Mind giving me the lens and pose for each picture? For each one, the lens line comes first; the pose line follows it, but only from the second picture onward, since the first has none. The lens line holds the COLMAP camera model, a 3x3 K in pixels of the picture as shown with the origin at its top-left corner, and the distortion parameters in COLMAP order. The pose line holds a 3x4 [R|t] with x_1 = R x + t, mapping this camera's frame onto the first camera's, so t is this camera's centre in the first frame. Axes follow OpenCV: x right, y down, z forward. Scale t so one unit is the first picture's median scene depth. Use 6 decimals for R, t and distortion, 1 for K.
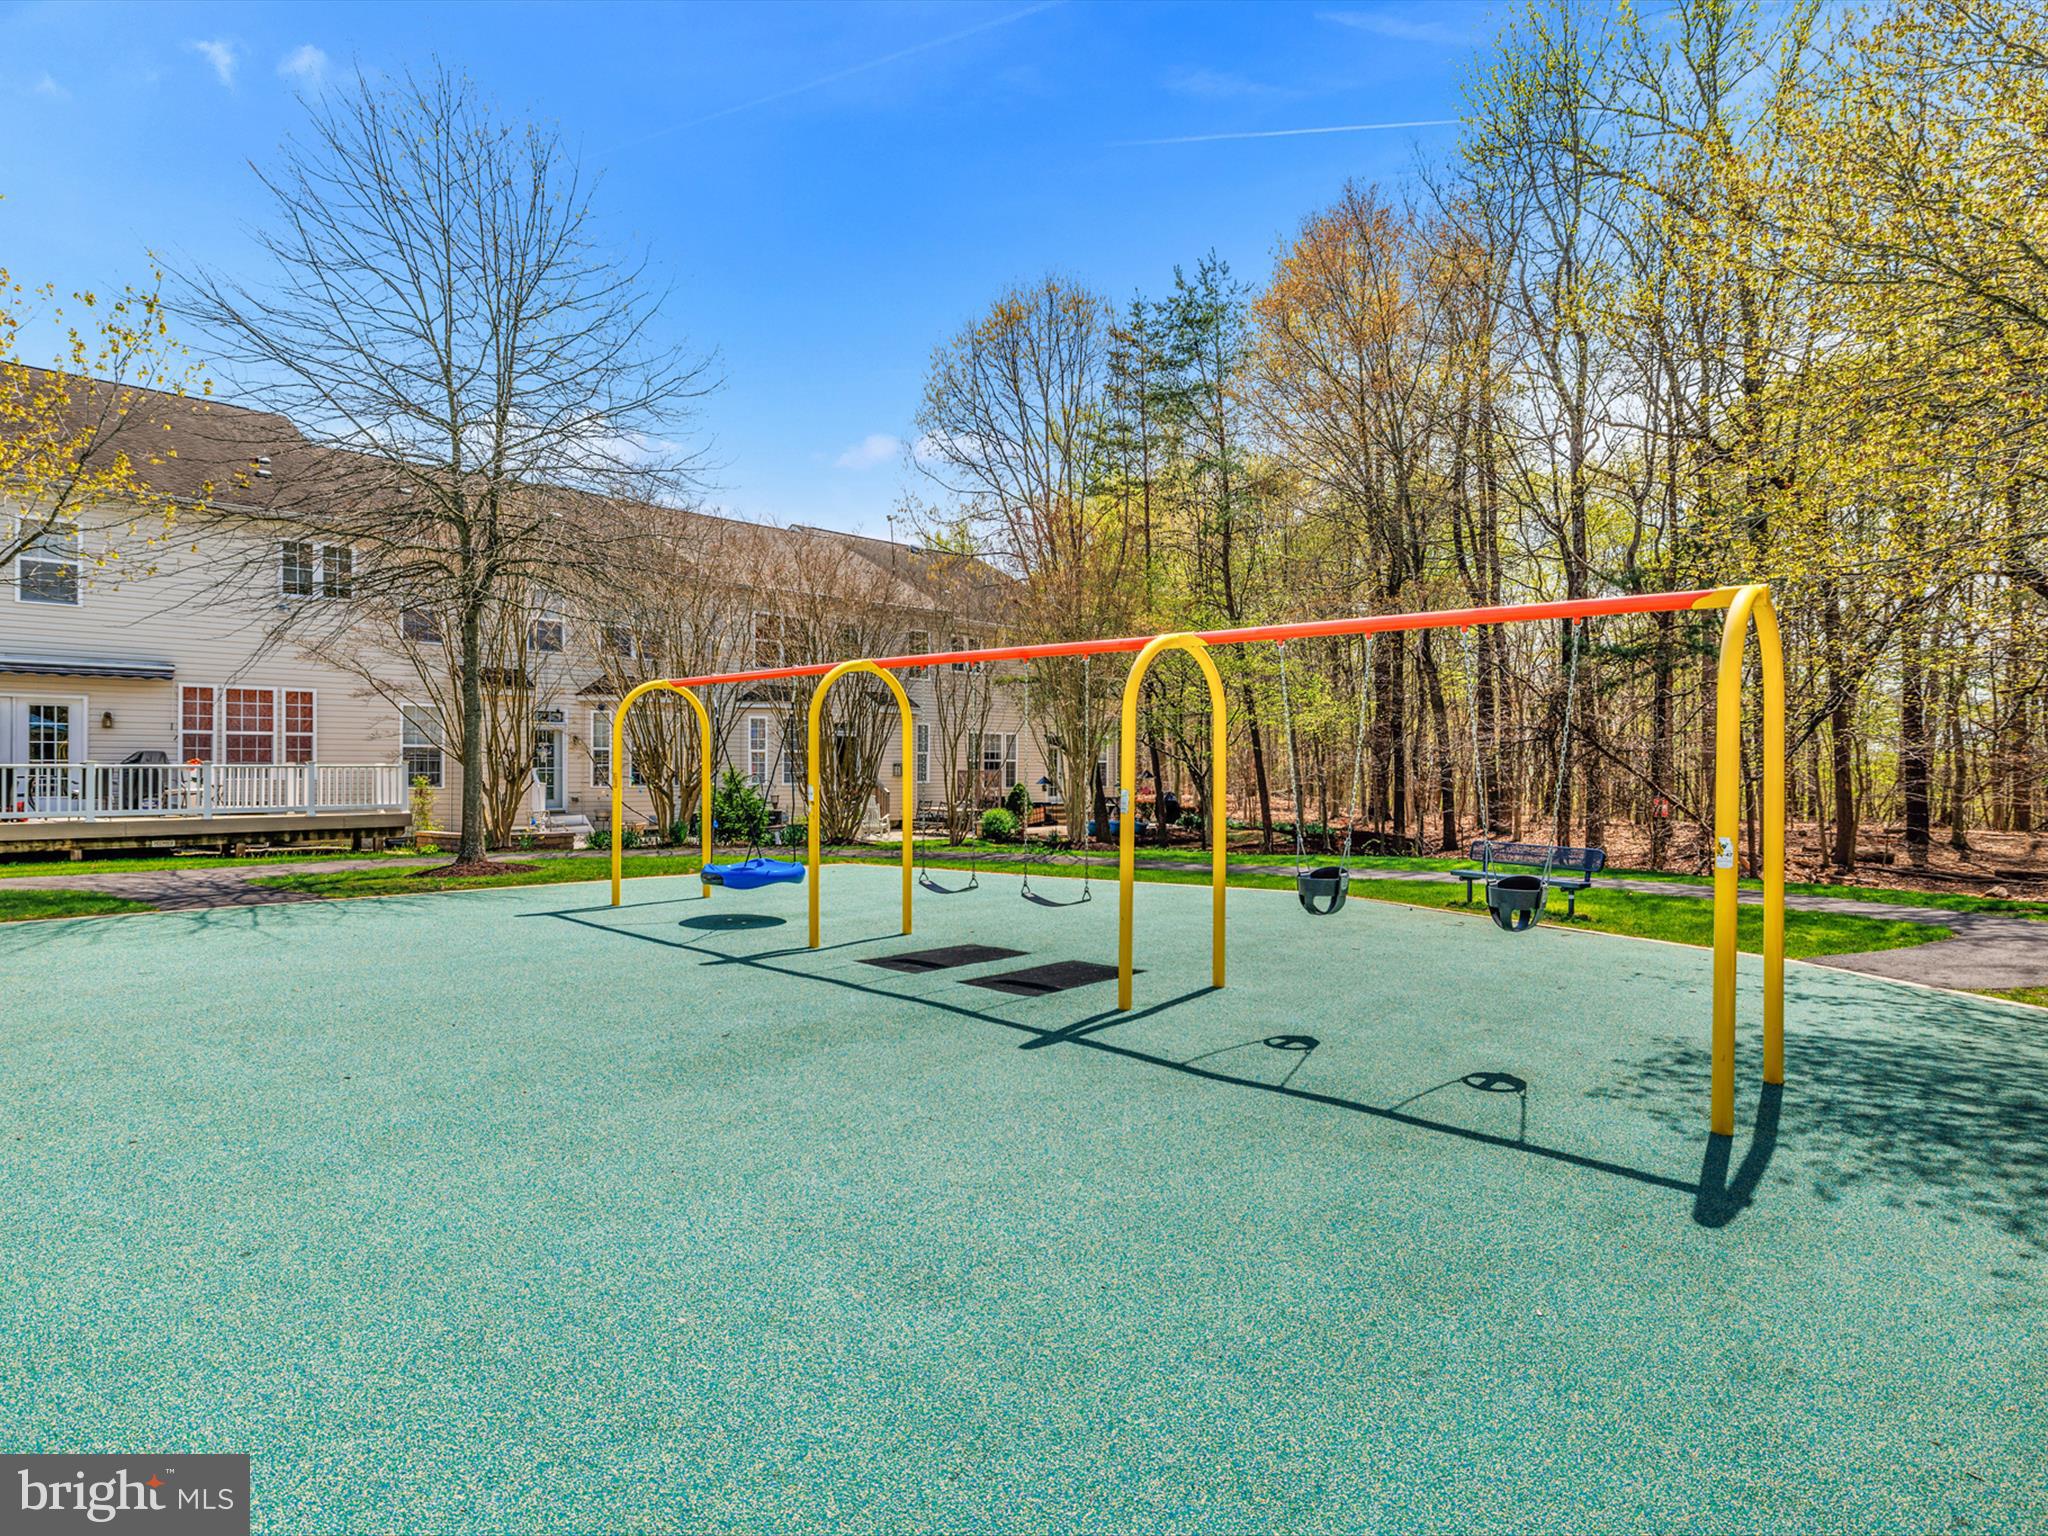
lens RADIAL K [[898.2, 0, 1021.4], [0, 898.2, 754.1], [0, 0, 1]] dist [-0.000472, 0.000006]
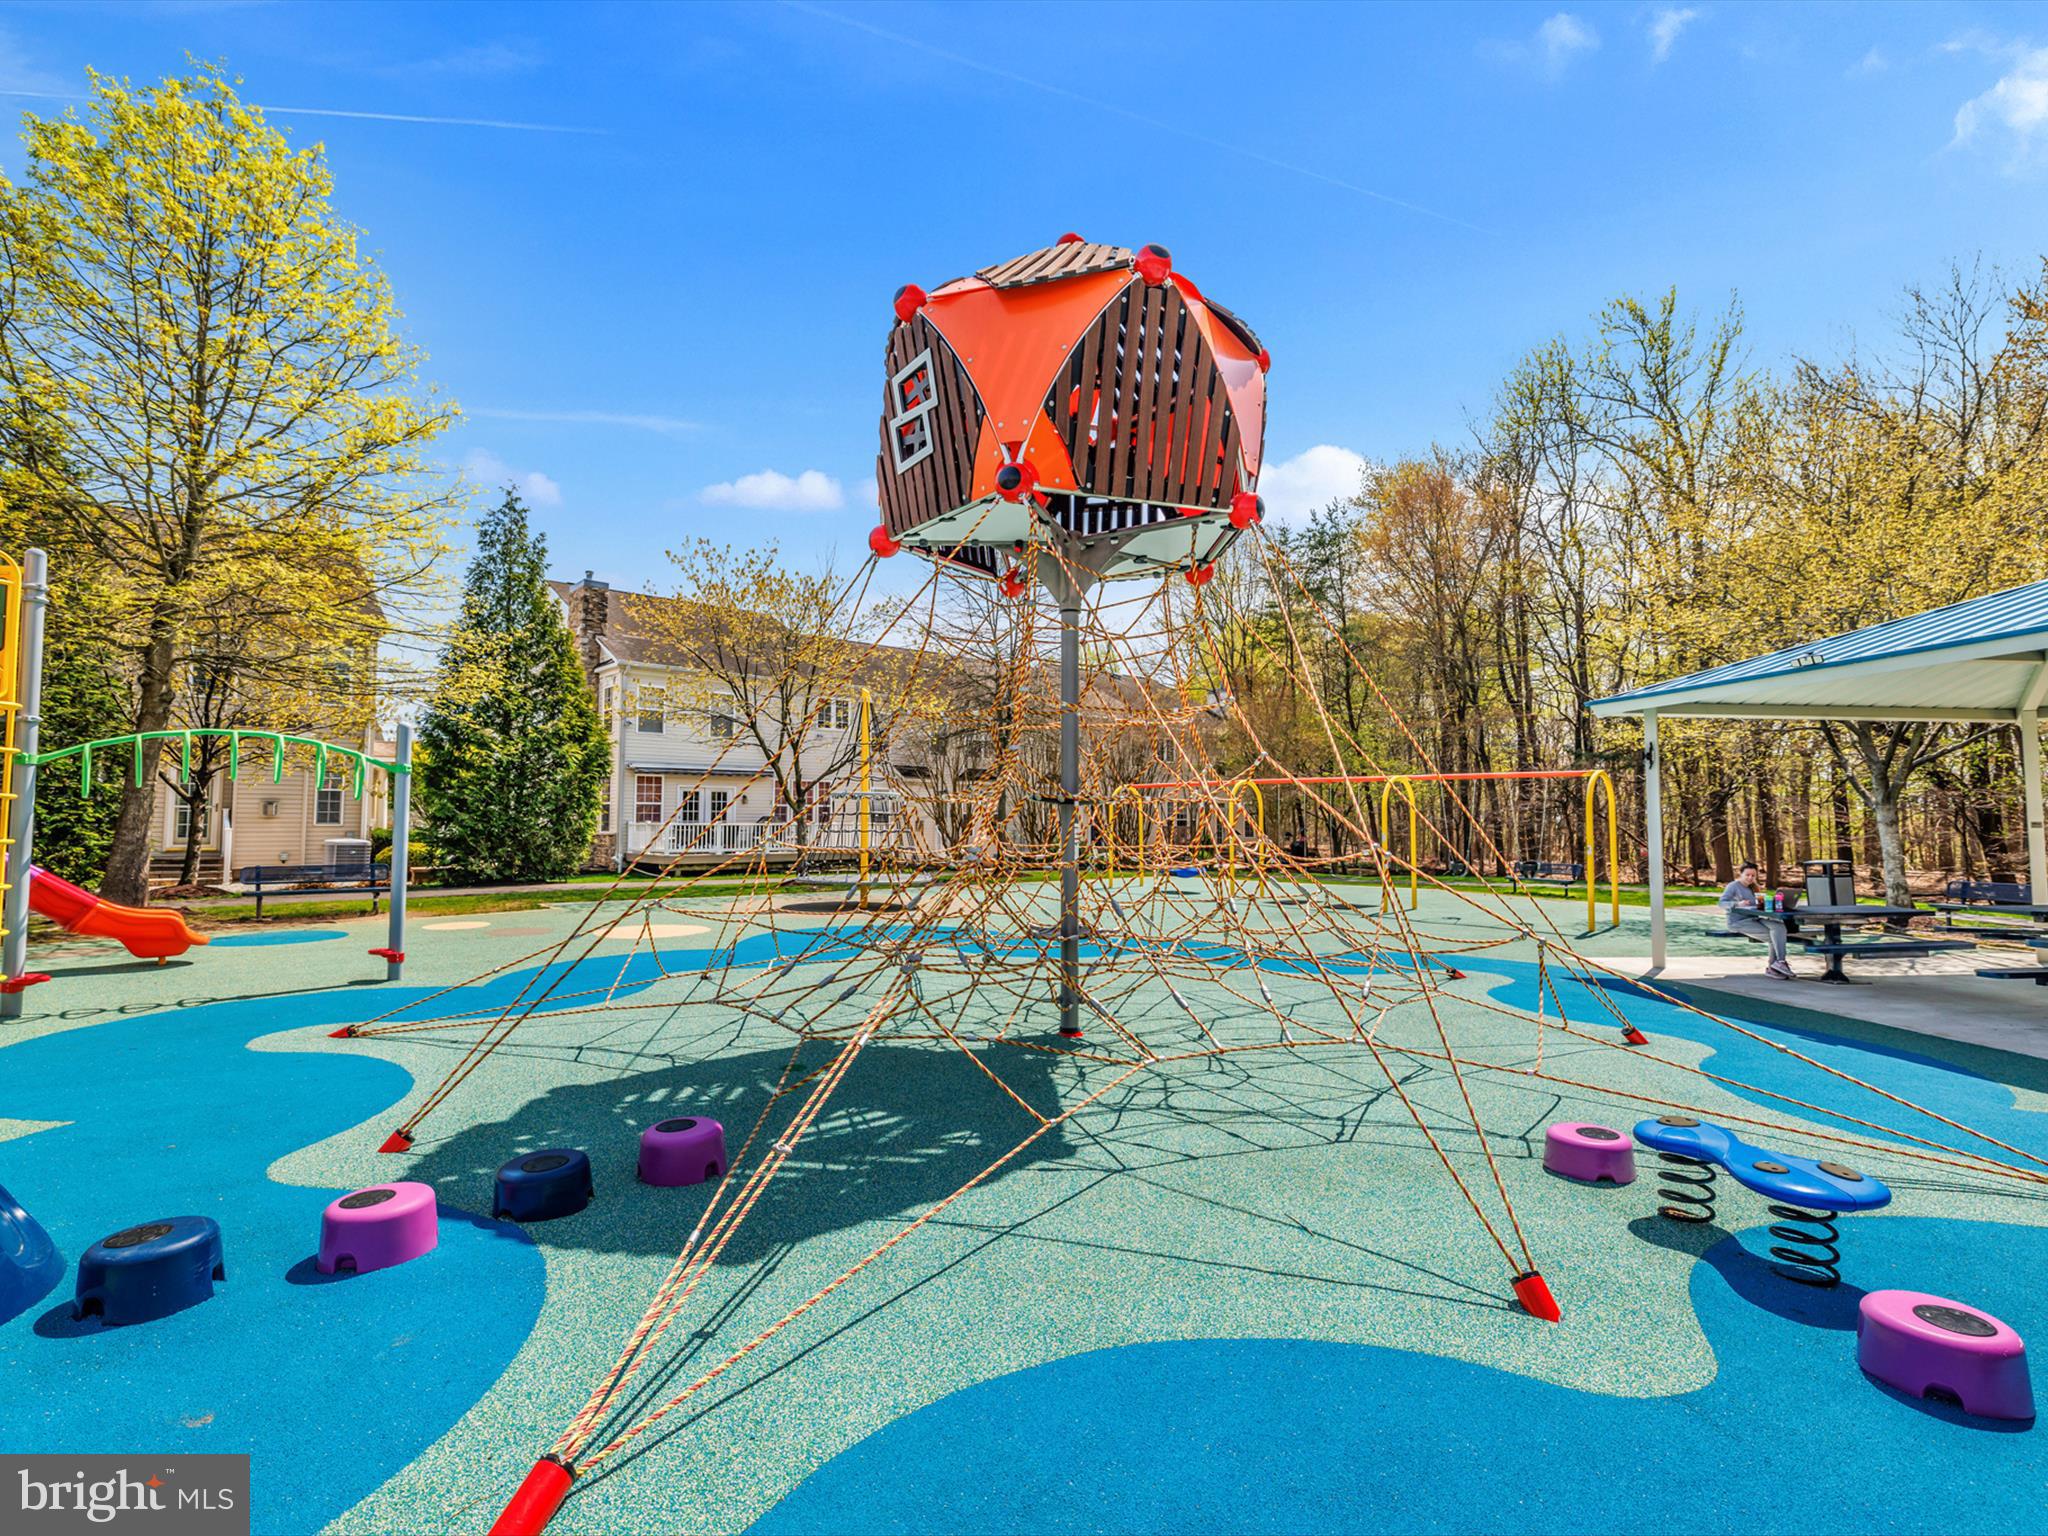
lens RADIAL K [[898.2, 0, 1021.4], [0, 898.2, 754.1], [0, 0, 1]] dist [-0.000472, 0.000006]
pose [[0.998855, -0.005269, -0.047549, -0.267554], [0.001918, 0.997528, -0.070246, 0.000041], [0.047802, 0.070075, 0.996396, -0.577982]]
